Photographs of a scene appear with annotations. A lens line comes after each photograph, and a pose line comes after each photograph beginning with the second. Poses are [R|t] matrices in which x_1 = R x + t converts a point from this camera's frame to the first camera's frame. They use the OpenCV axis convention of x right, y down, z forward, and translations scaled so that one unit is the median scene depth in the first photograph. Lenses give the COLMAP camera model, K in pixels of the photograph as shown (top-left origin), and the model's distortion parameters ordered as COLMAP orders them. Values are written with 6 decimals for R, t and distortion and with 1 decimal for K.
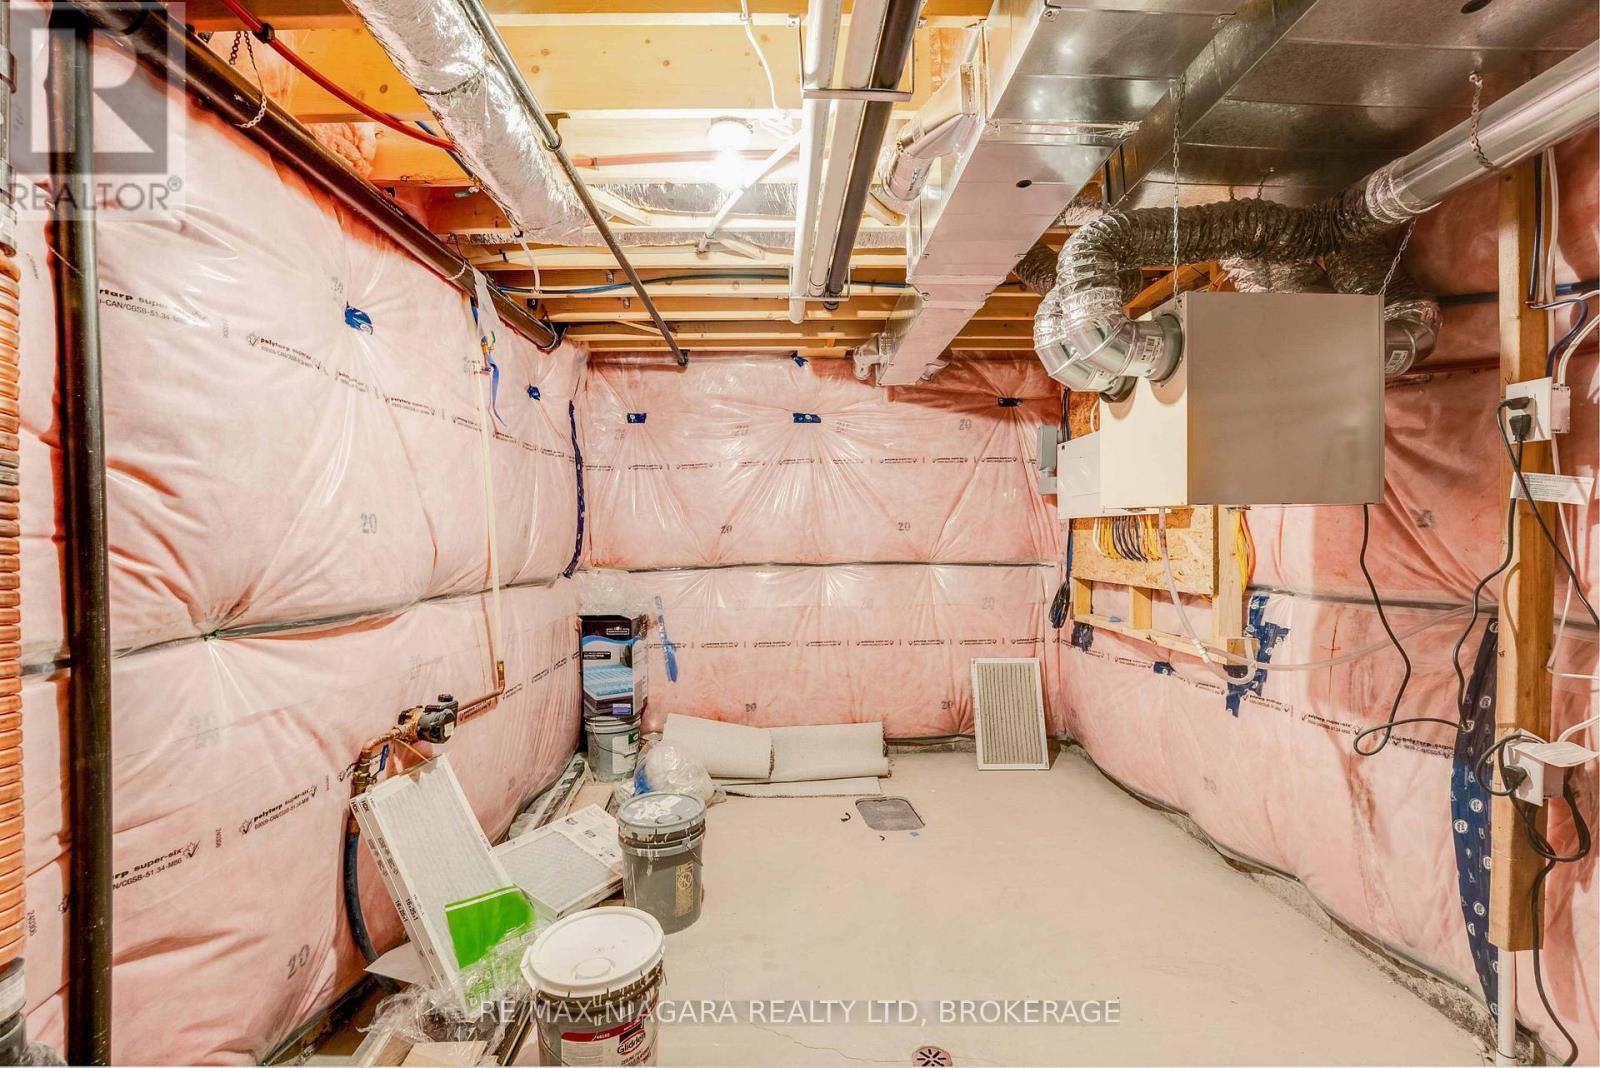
lens RADIAL K [[713.2, 0, 778.3], [0, 713.2, 542.5], [0, 0, 1]] dist [-0.022937, 0.000260]
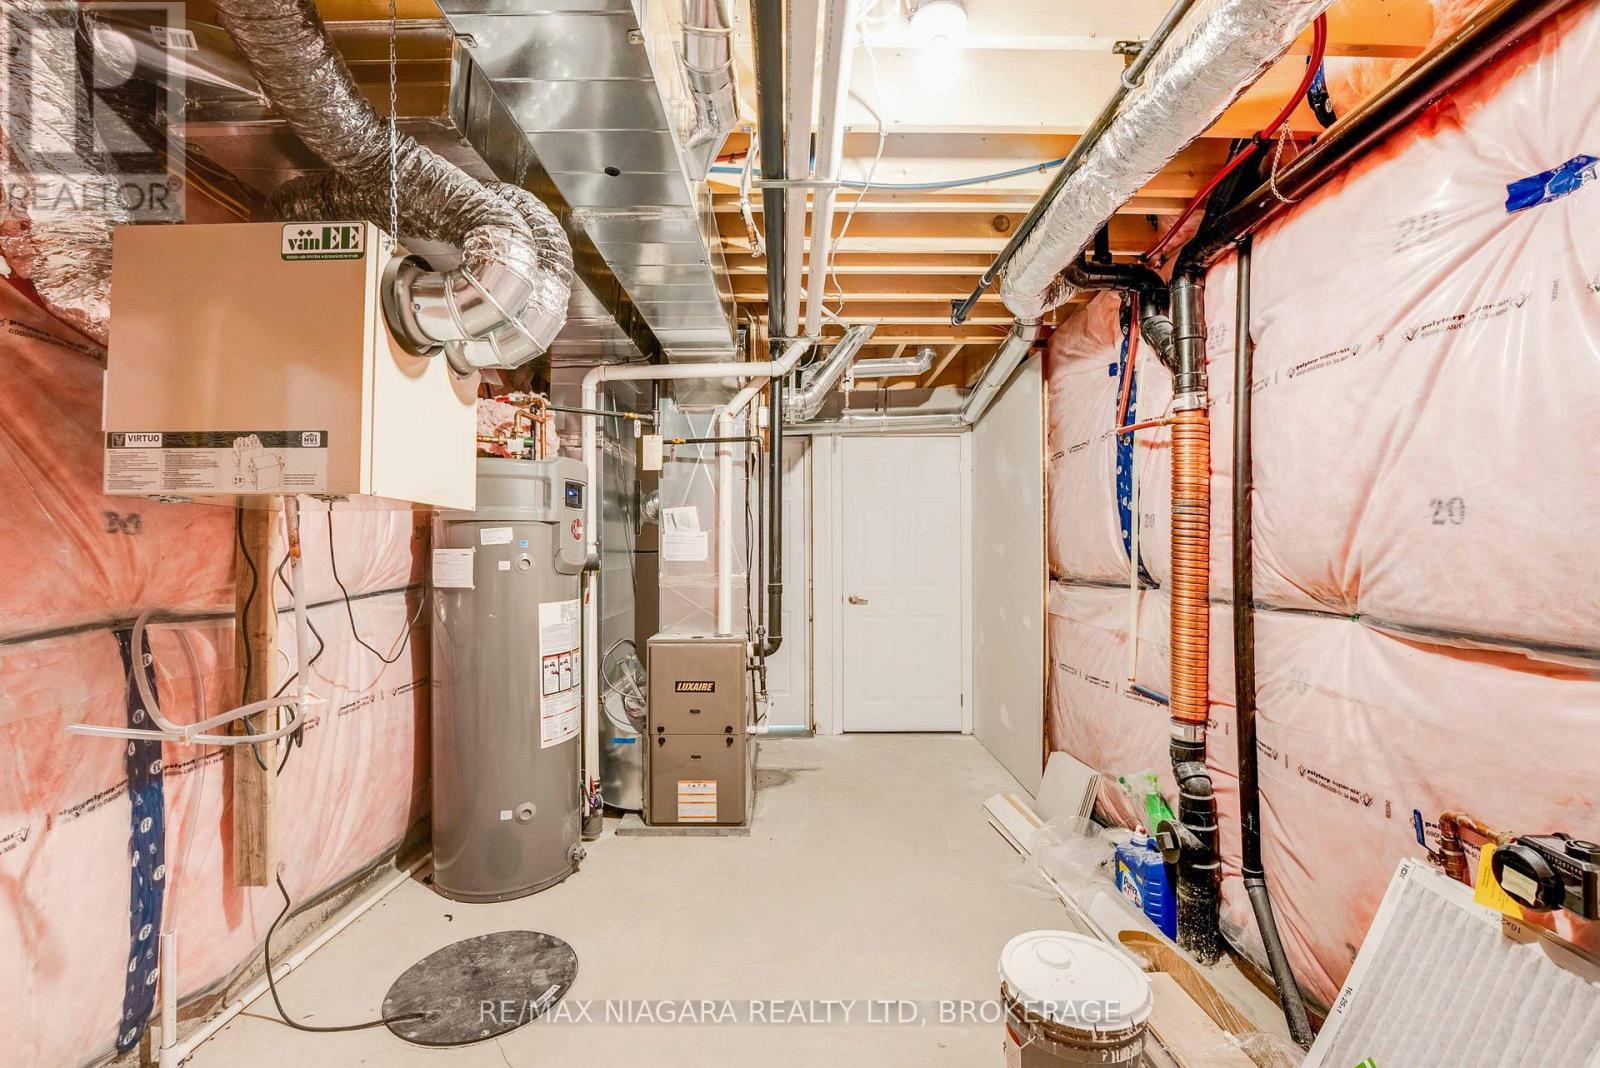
lens RADIAL K [[700.7, 0, 805.7], [0, 700.7, 539.7], [0, 0, 1]] dist [-0.024159, -0.000387]
pose [[-0.999873, 0.010347, -0.012124, 0.099760], [0.010335, 0.999946, 0.001017, -0.005742], [0.012134, 0.000891, -0.999926, 1.886994]]
